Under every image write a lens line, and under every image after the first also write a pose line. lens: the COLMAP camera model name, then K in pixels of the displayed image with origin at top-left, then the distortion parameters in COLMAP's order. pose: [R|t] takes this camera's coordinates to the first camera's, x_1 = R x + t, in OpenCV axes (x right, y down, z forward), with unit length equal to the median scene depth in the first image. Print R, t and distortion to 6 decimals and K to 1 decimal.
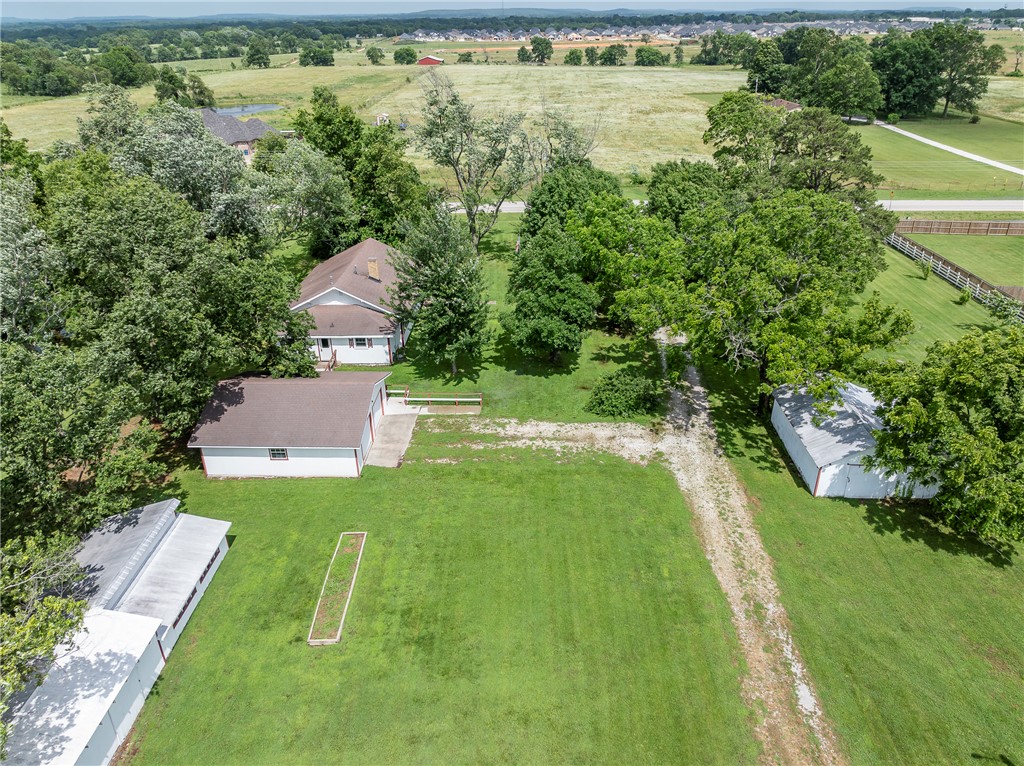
lens RADIAL K [[731.6, 0, 526.3], [0, 731.6, 366.9], [0, 0, 1]] dist [-0.010268, 0.003667]
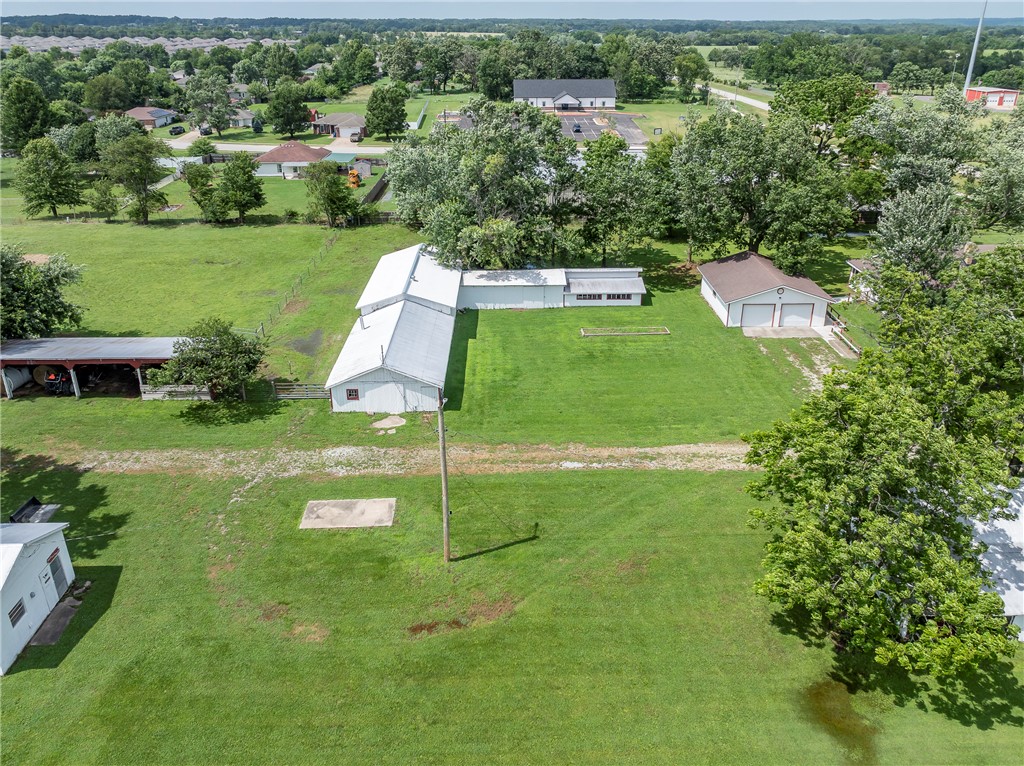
lens RADIAL K [[732.2, 0, 513.3], [0, 732.2, 332.6], [0, 0, 1]] dist [-0.016650, 0.005768]
pose [[0.034656, 0.400392, -0.915688, 0.566363], [-0.432941, 0.831818, 0.347334, -0.085009], [0.900756, 0.384401, 0.202173, 0.162774]]
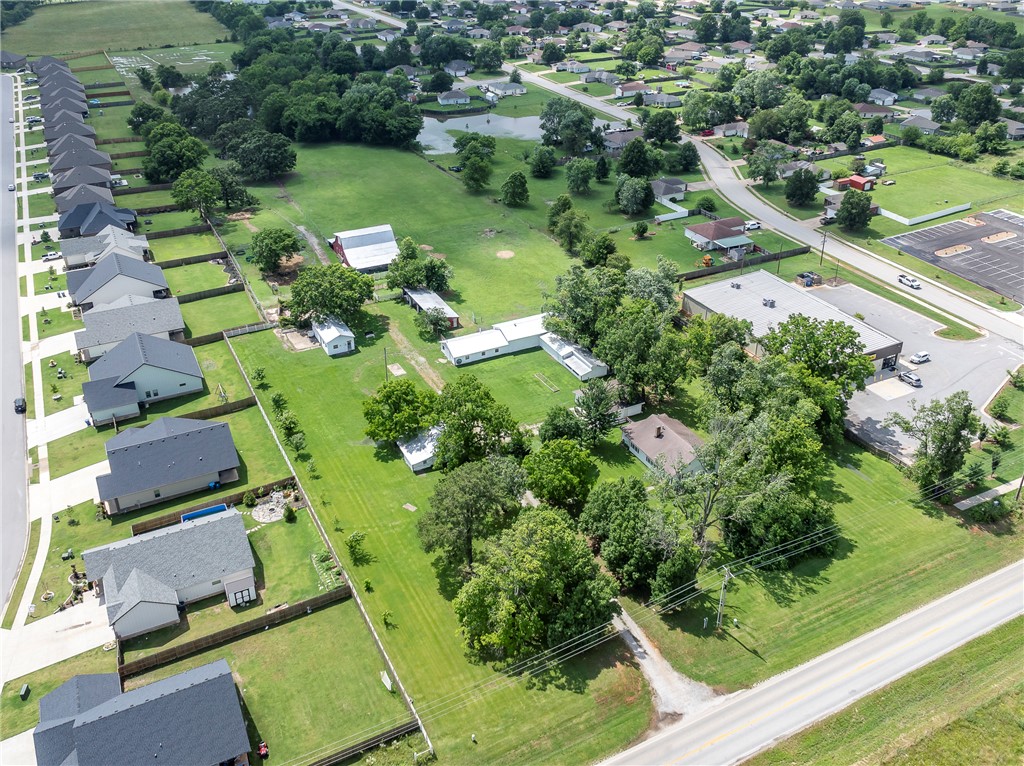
lens RADIAL K [[877.9, 0, 523.8], [0, 877.9, 337.5], [0, 0, 1]] dist [-0.010063, -0.002990]
pose [[-0.879036, 0.229641, -0.417805, 0.769771], [-0.198404, 0.620657, 0.758565, -1.478654], [0.433511, 0.749700, -0.500018, 1.330937]]
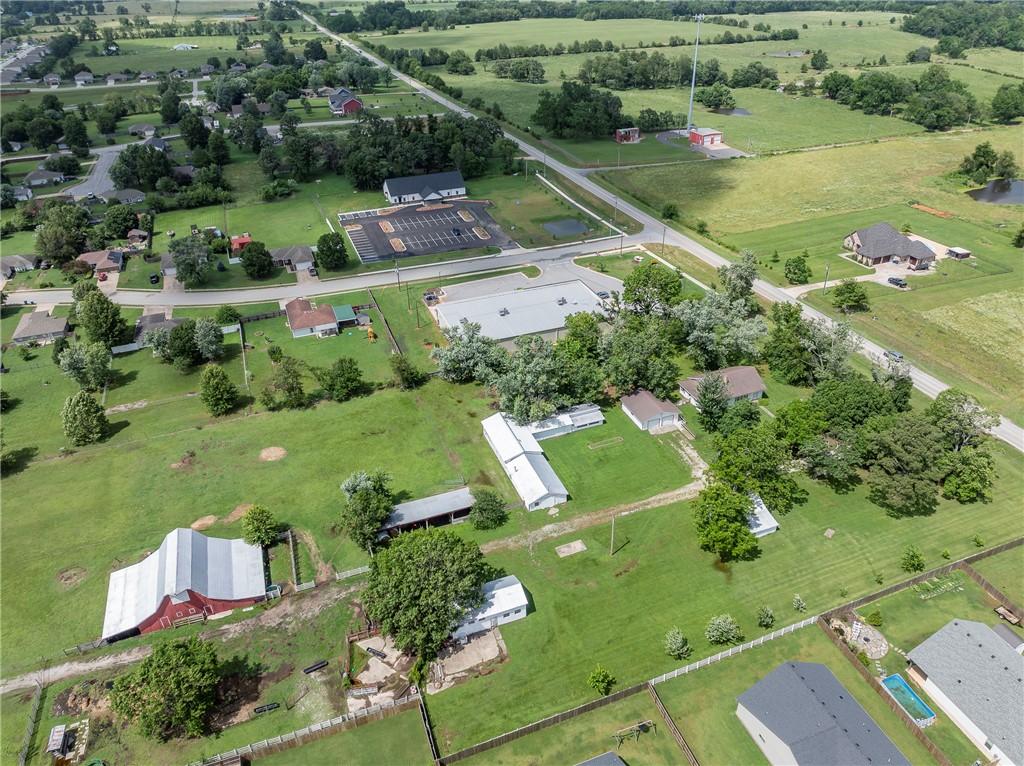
lens RADIAL K [[713.6, 0, 515.8], [0, 713.6, 385.3], [0, 0, 1]] dist [-0.017022, 0.011263]
pose [[0.371102, 0.491908, -0.787598, 1.101101], [-0.389160, 0.852473, 0.349062, -0.513078], [0.843112, 0.176964, 0.507785, -0.668743]]
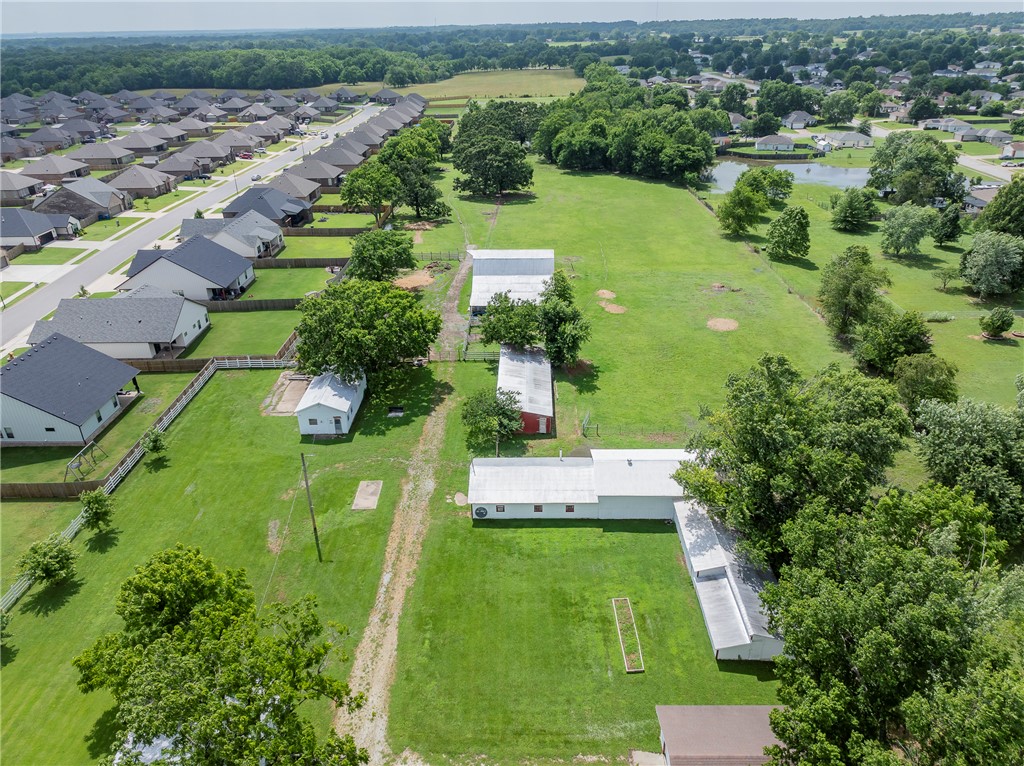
lens RADIAL K [[713.6, 0, 515.8], [0, 713.6, 385.3], [0, 0, 1]] dist [-0.017022, 0.011263]
pose [[-0.999603, 0.024717, 0.013524, -0.016383], [0.025726, 0.605013, 0.795800, -0.543087], [0.011487, 0.795832, -0.605408, 0.627498]]
